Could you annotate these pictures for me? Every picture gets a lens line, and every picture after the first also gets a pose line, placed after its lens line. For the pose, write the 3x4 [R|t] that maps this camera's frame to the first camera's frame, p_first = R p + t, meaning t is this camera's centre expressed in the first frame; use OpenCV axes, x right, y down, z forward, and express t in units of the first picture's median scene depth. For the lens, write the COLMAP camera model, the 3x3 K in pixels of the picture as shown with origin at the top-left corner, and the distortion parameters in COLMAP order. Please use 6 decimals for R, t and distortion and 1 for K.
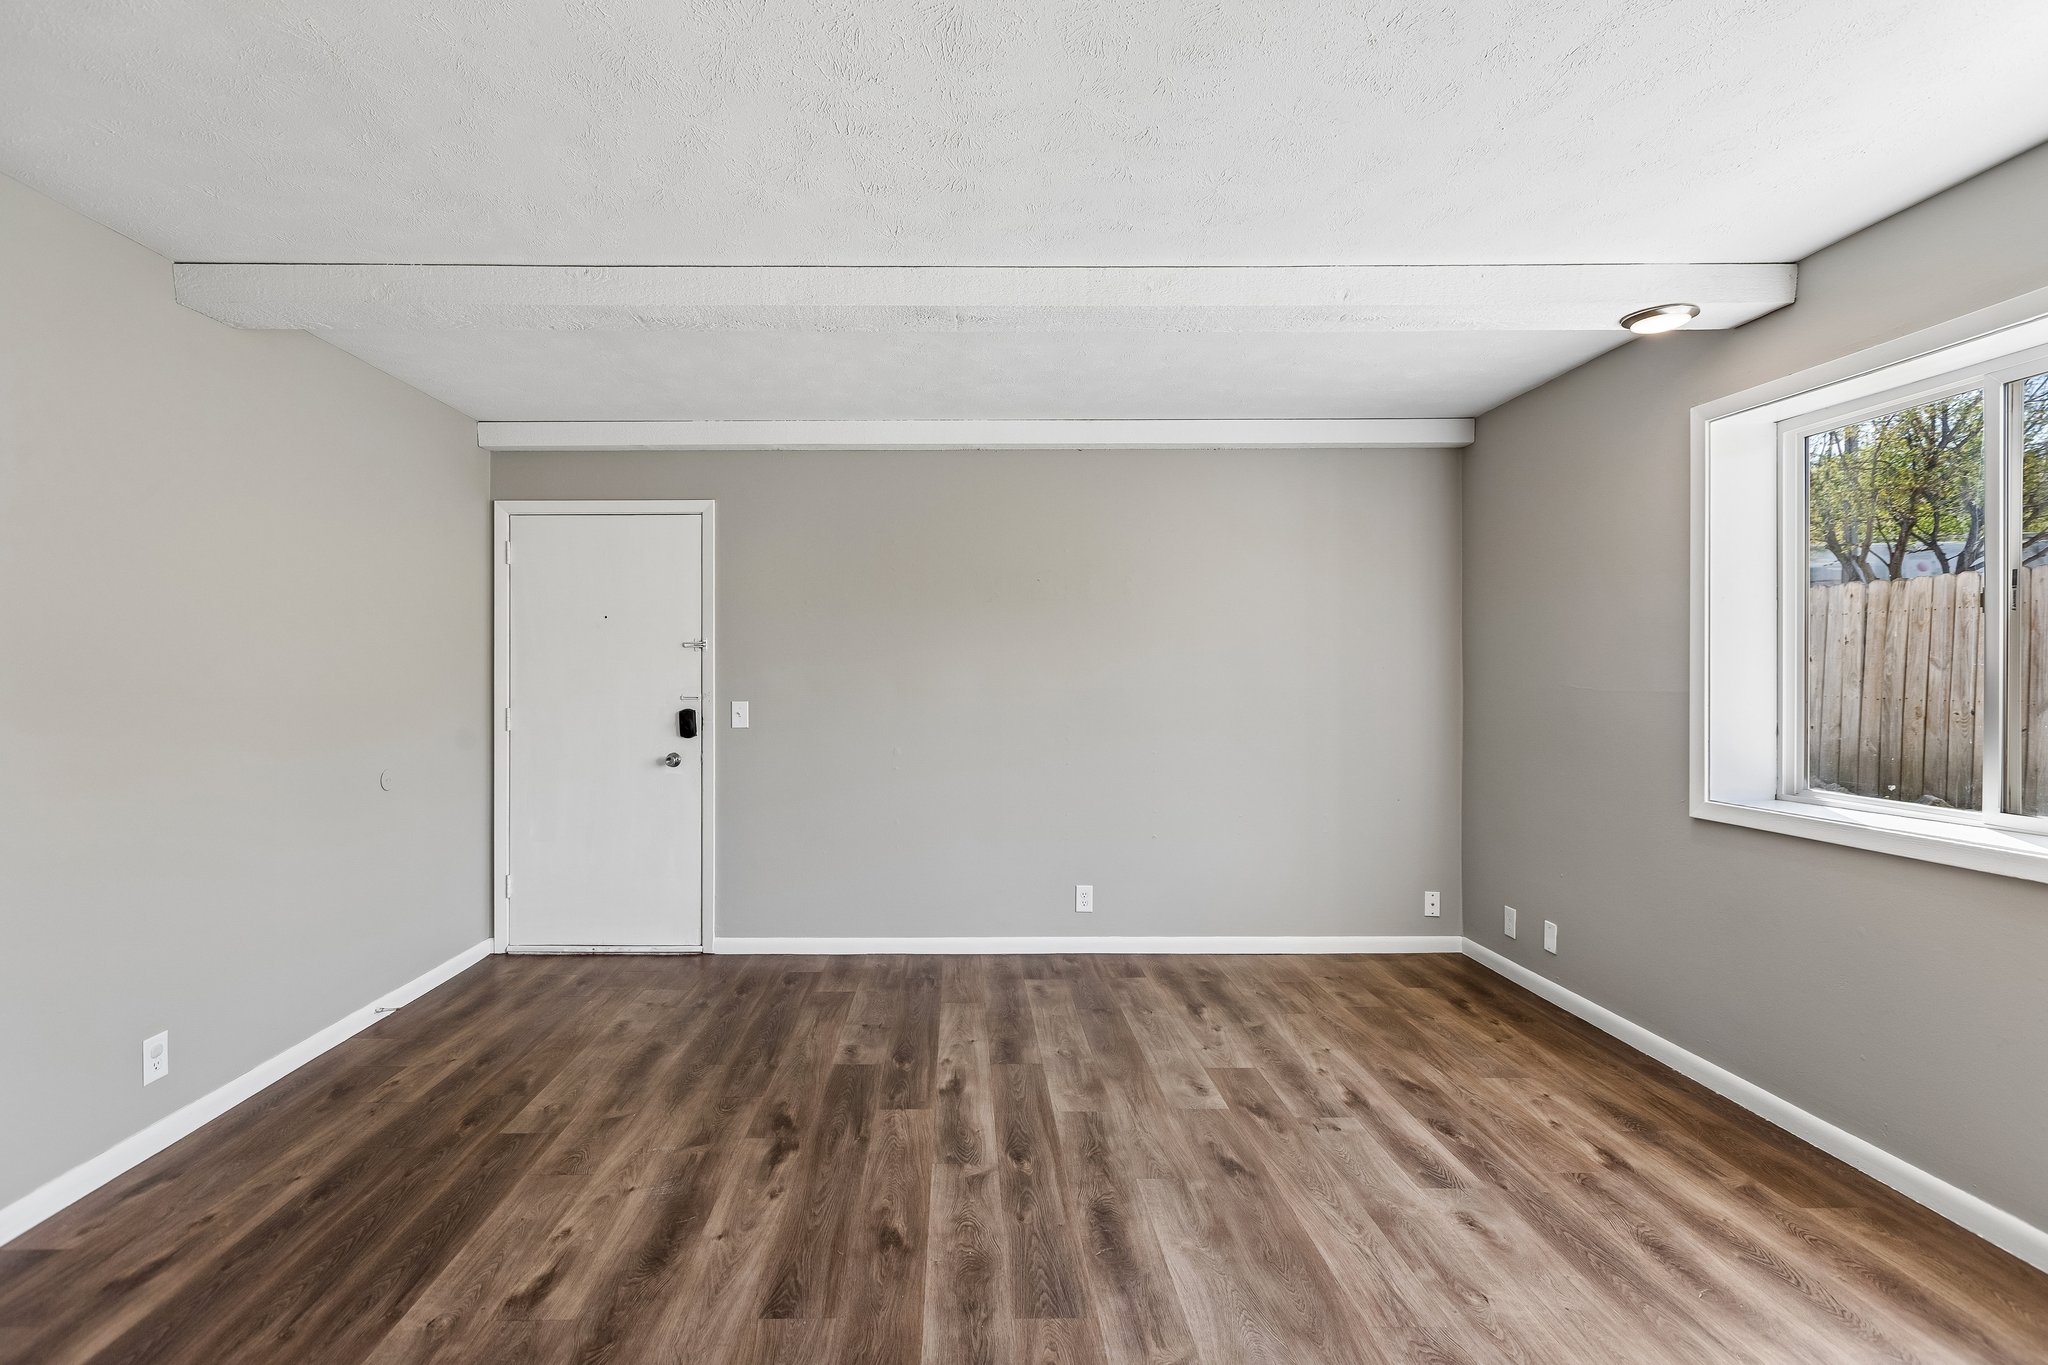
lens RADIAL K [[915.8, 0, 955.4], [0, 915.8, 680.7], [0, 0, 1]] dist [0.001398, -0.000540]
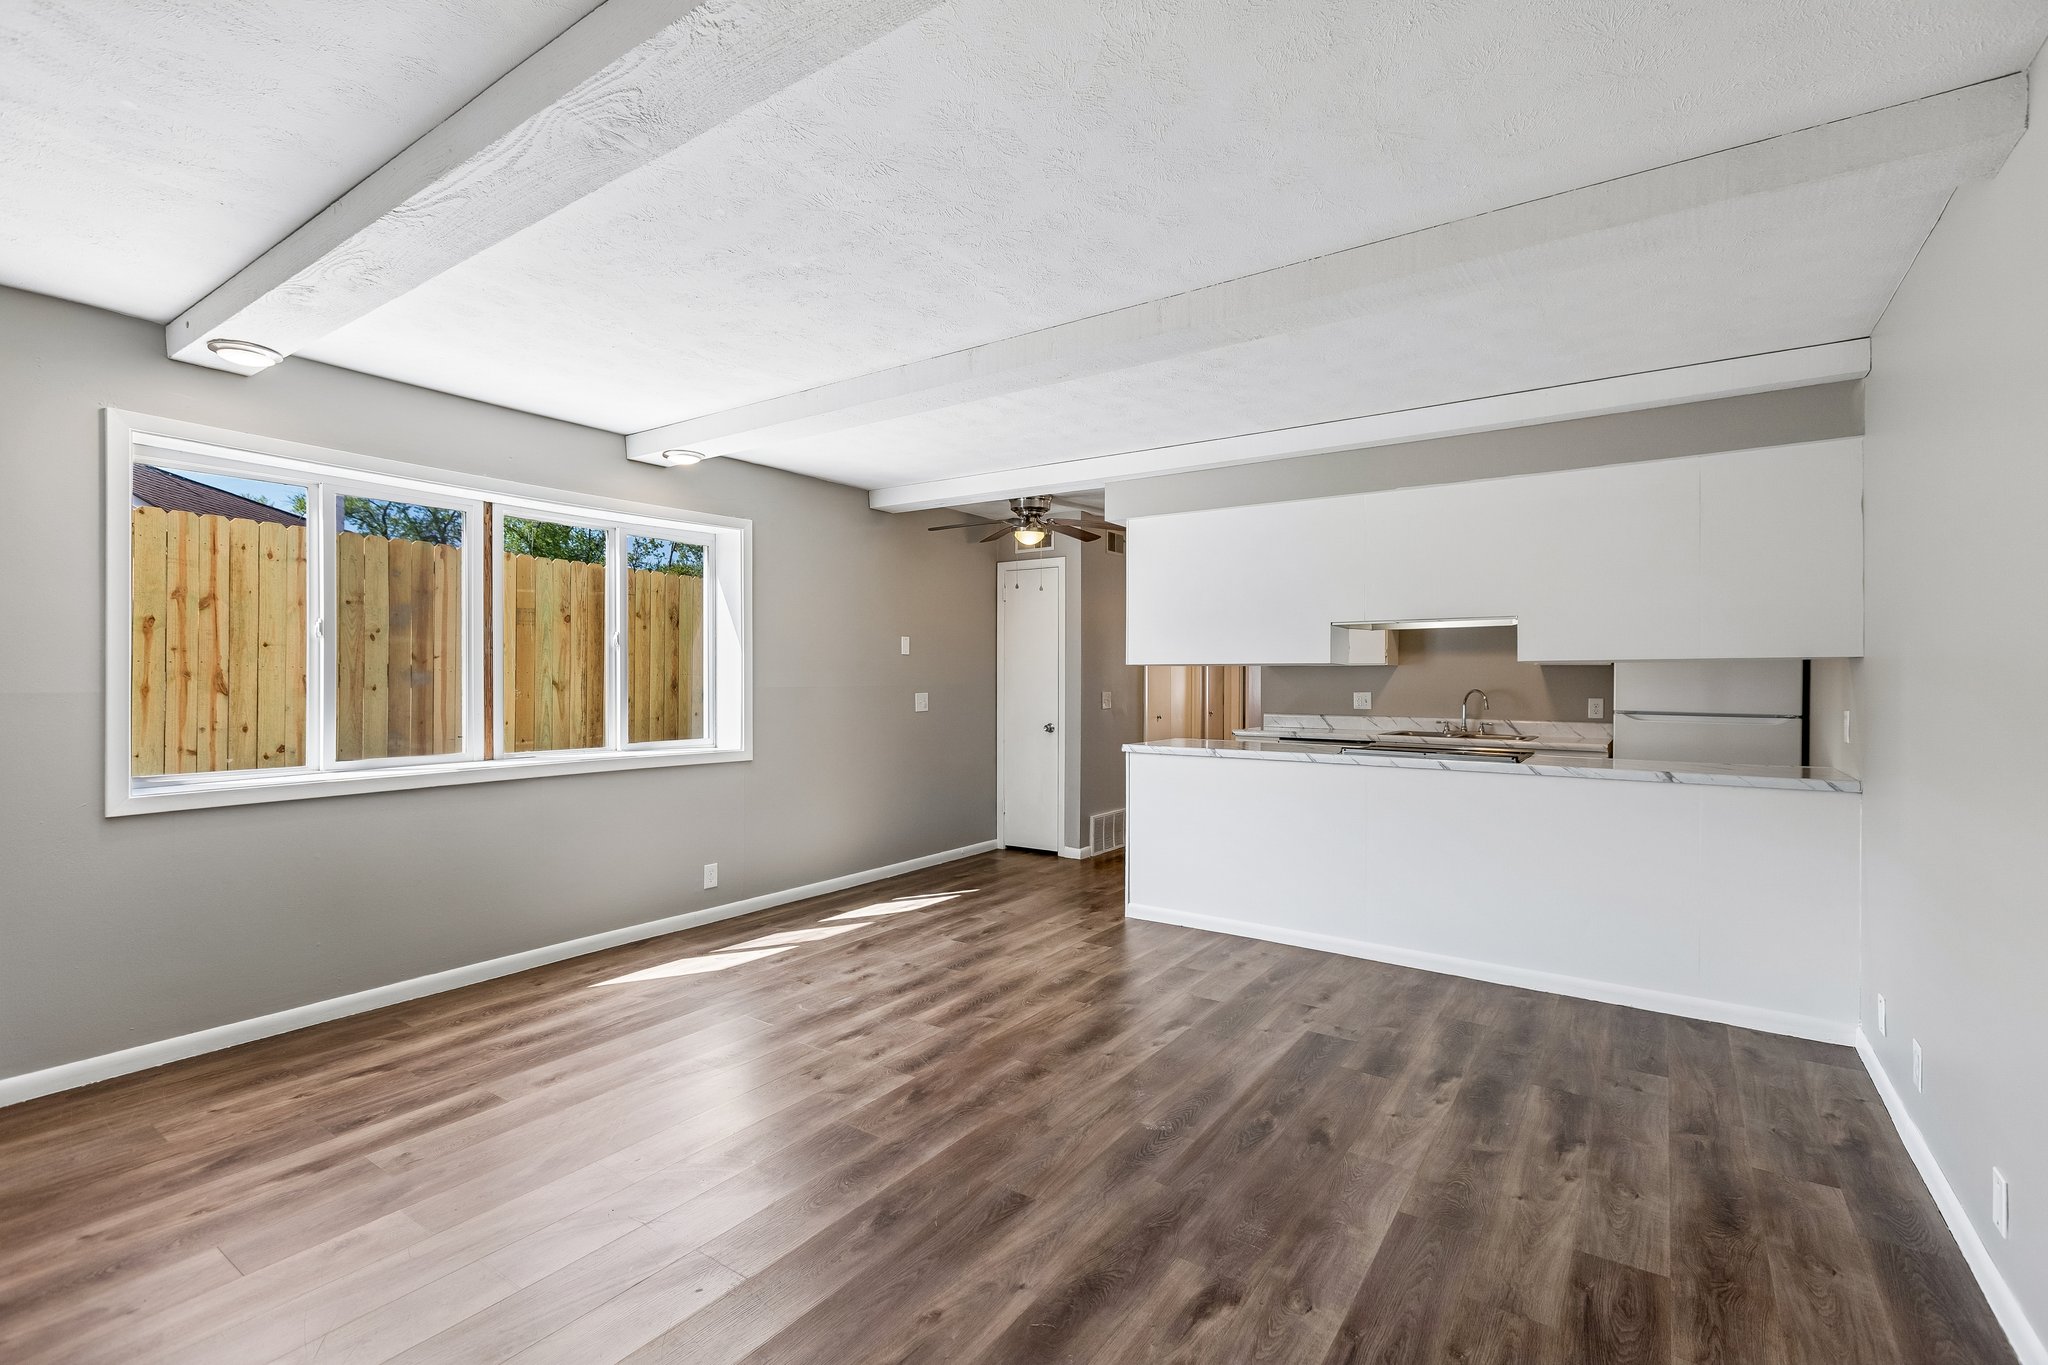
lens RADIAL K [[928.1, 0, 1017.6], [0, 928.1, 678.9], [0, 0, 1]] dist [0.000087, -0.000219]
pose [[-0.819361, -0.001388, 0.573276, -0.766323], [0.003089, 0.999972, 0.006835, 0.005420], [-0.573269, 0.007371, -0.819334, 1.725794]]
